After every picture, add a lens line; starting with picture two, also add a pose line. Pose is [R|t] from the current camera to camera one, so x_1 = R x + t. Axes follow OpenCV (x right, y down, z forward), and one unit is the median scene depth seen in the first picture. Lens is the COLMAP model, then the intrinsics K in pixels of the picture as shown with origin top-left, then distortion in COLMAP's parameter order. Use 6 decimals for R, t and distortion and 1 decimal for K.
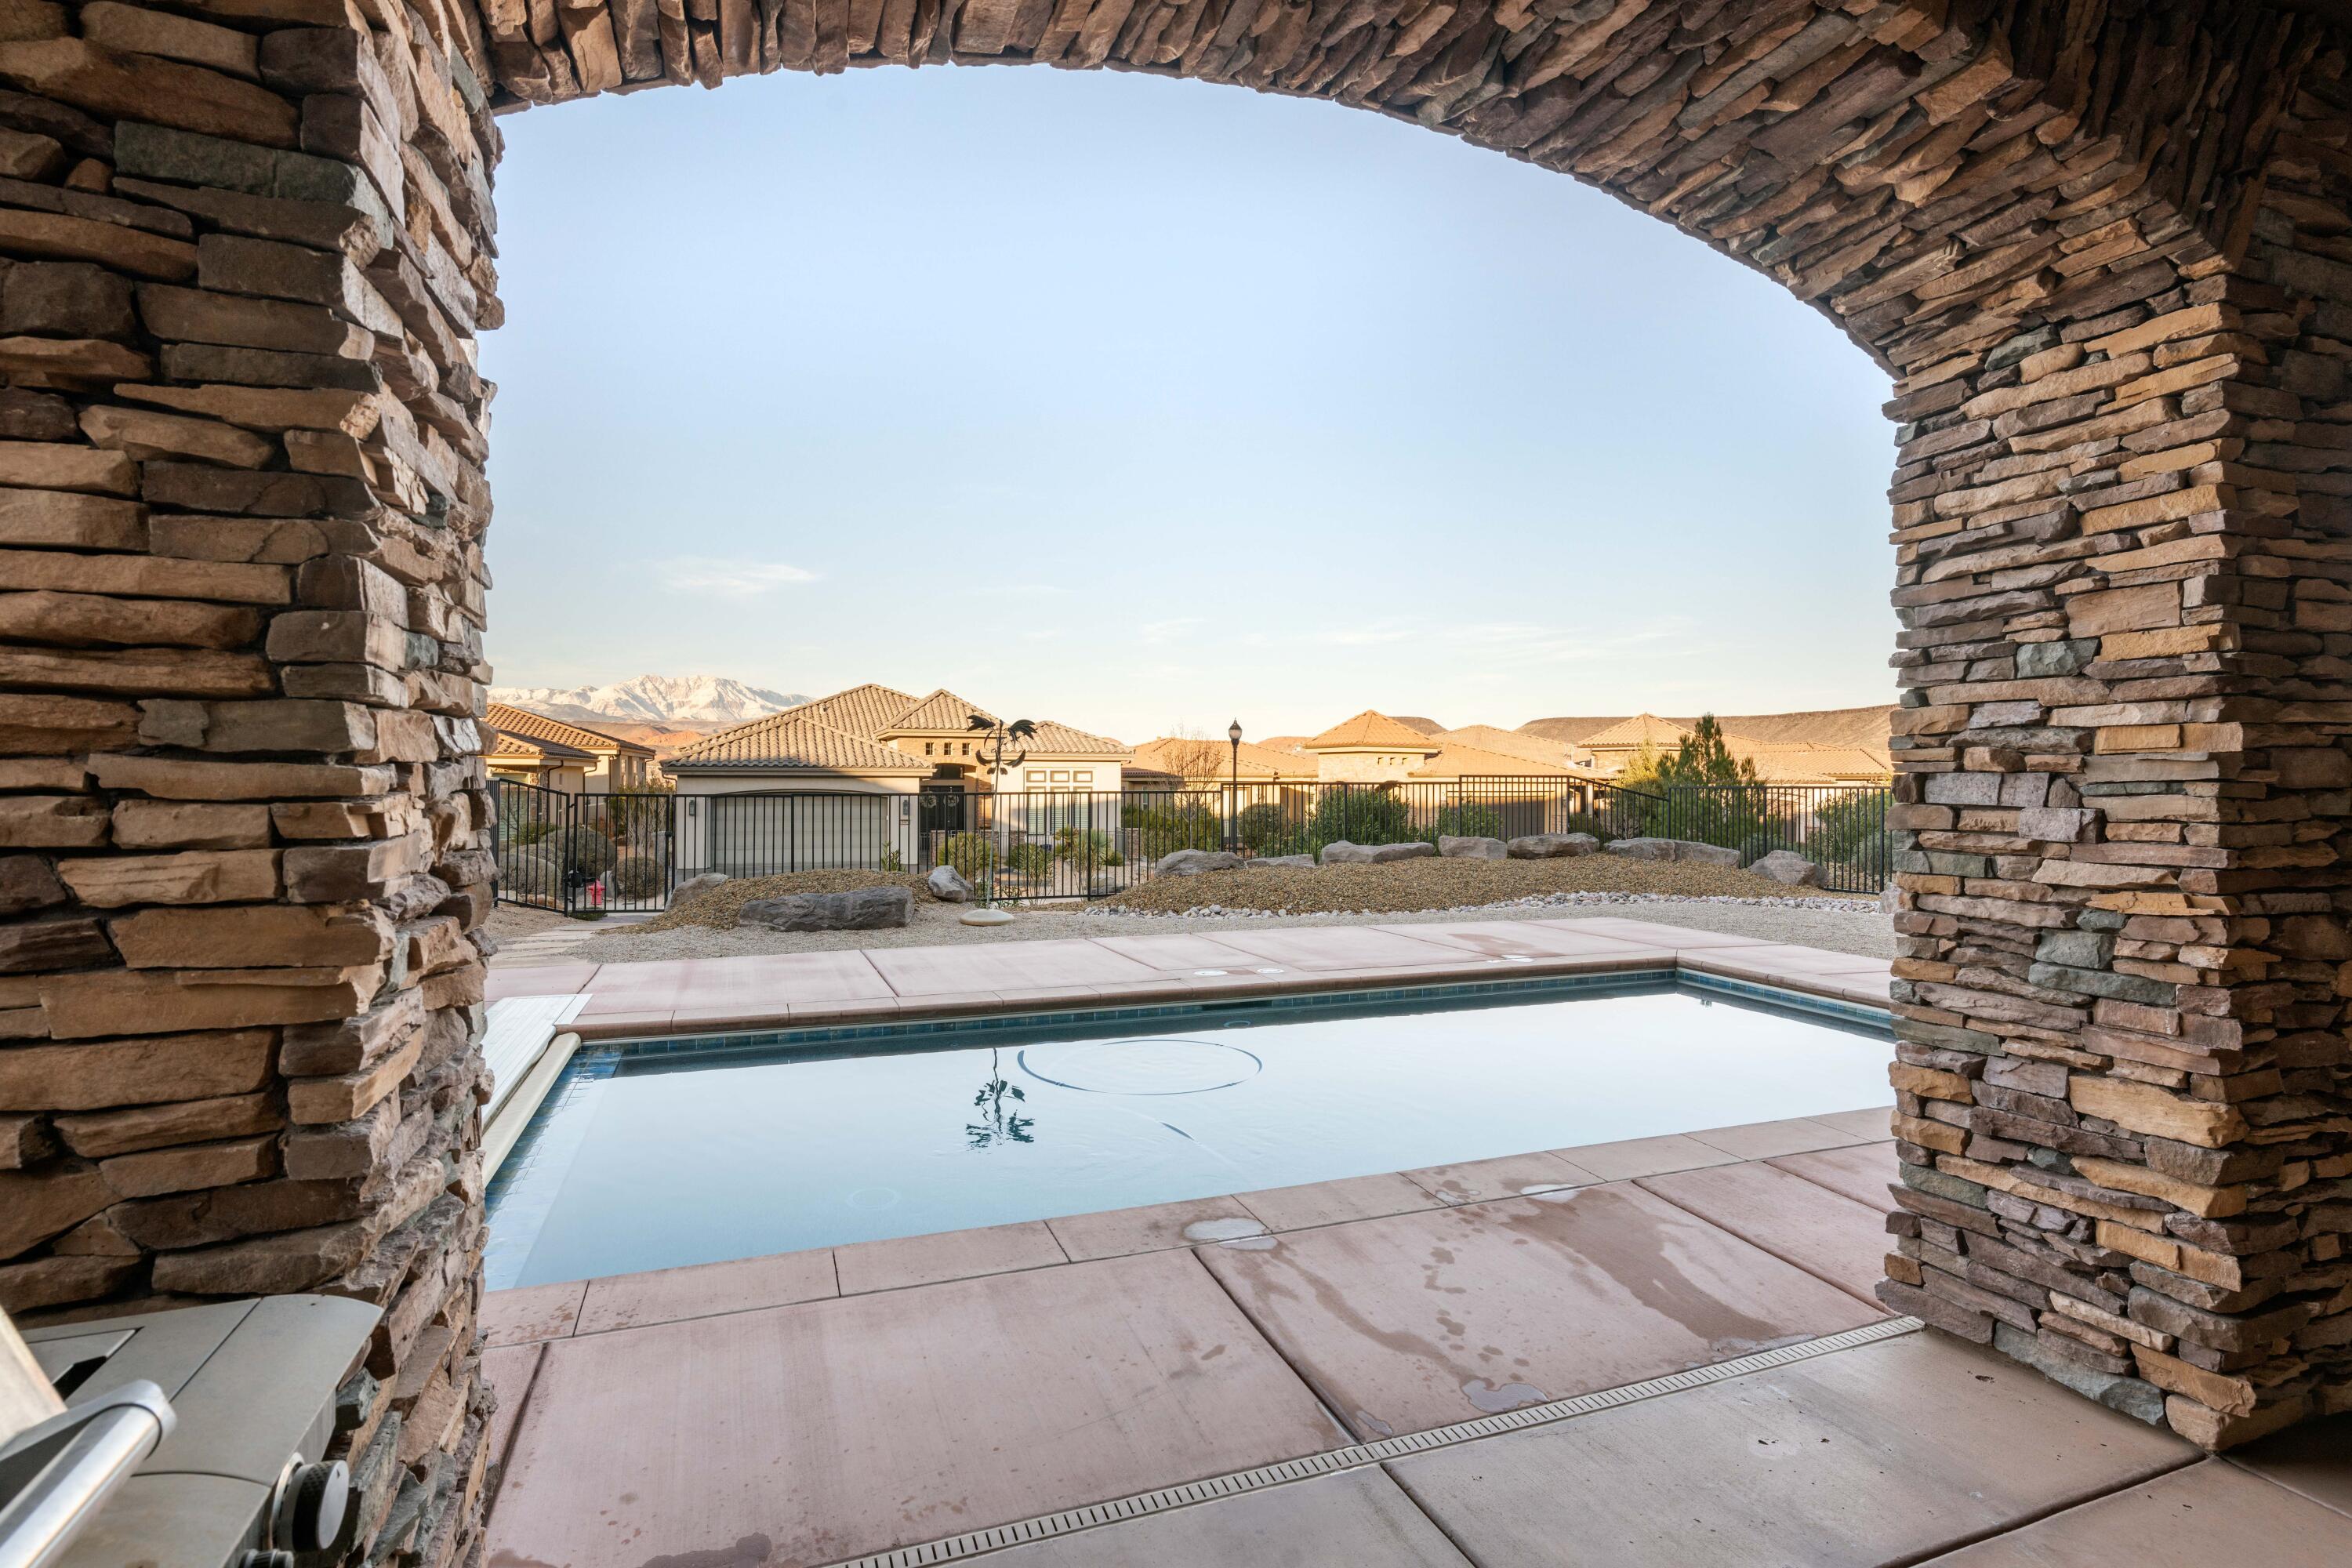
lens RADIAL K [[1137.4, 0, 1172.1], [0, 1137.4, 789.3], [0, 0, 1]] dist [-0.000210, 0.001921]
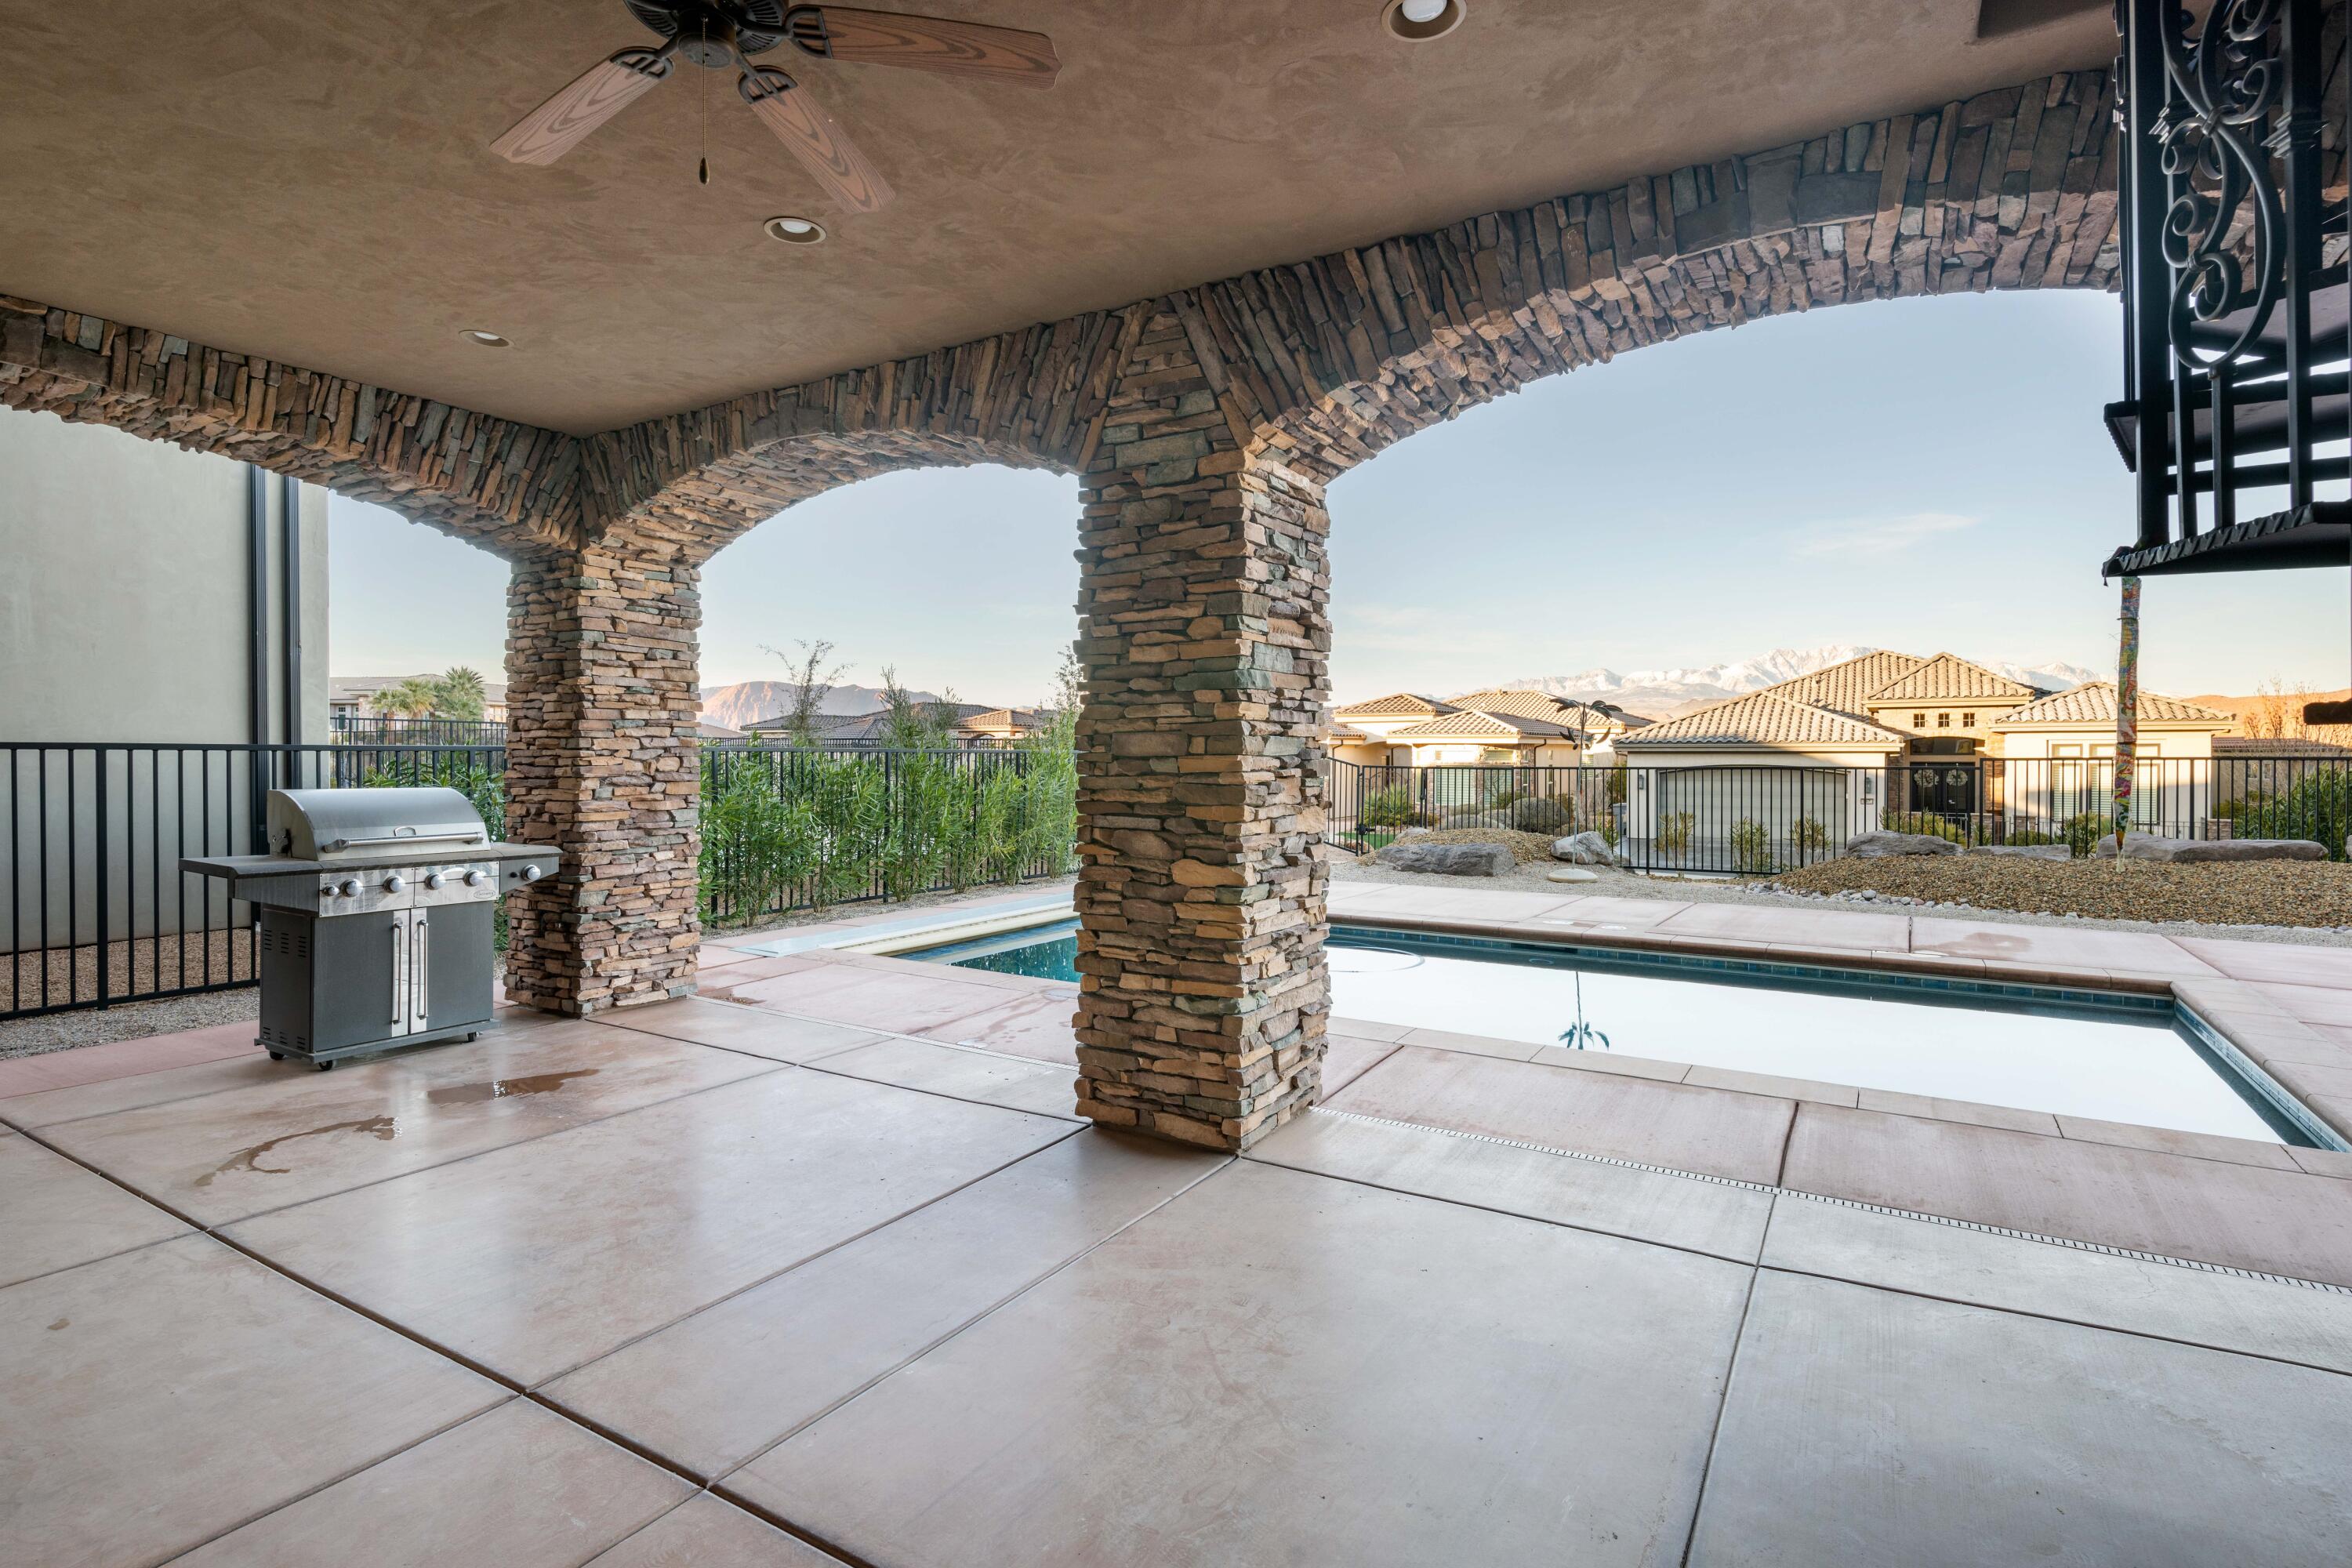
lens RADIAL K [[1137.4, 0, 1194.6], [0, 1137.4, 765.9], [0, 0, 1]] dist [-0.000210, 0.001921]
pose [[0.617899, 0.005272, -0.786240, 0.161803], [-0.005053, 0.999983, 0.002733, 0.000614], [0.786241, 0.002284, 0.617915, 0.001055]]
